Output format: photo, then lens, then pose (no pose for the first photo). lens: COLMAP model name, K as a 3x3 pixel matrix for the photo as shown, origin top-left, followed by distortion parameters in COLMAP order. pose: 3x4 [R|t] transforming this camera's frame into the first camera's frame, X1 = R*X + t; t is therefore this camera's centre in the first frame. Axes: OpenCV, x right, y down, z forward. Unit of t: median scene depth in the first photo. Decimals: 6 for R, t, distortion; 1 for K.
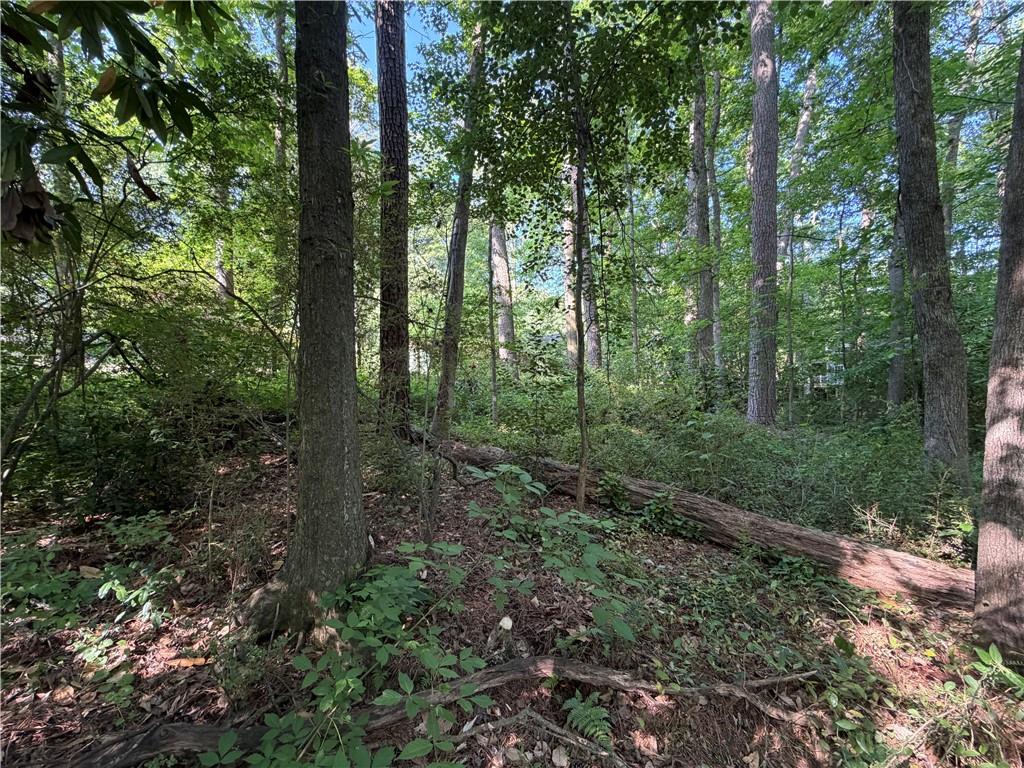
lens RADIAL K [[406.5, 0, 512.2], [0, 406.5, 387.0], [0, 0, 1]] dist [-0.001136, -0.000287]
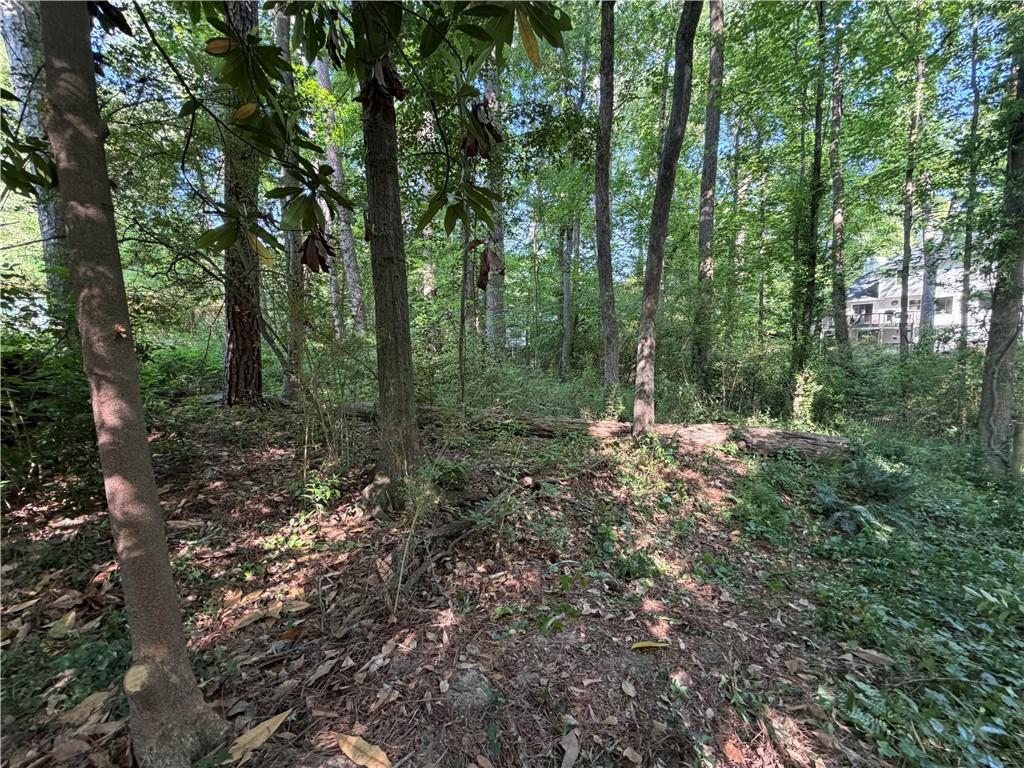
lens RADIAL K [[406.5, 0, 506.6], [0, 406.5, 384.3], [0, 0, 1]] dist [-0.001136, -0.000287]
pose [[0.765738, -0.058475, 0.640489, -1.130667], [0.005377, 0.996406, 0.084540, 0.009057], [-0.643130, -0.061291, 0.763300, -0.443224]]
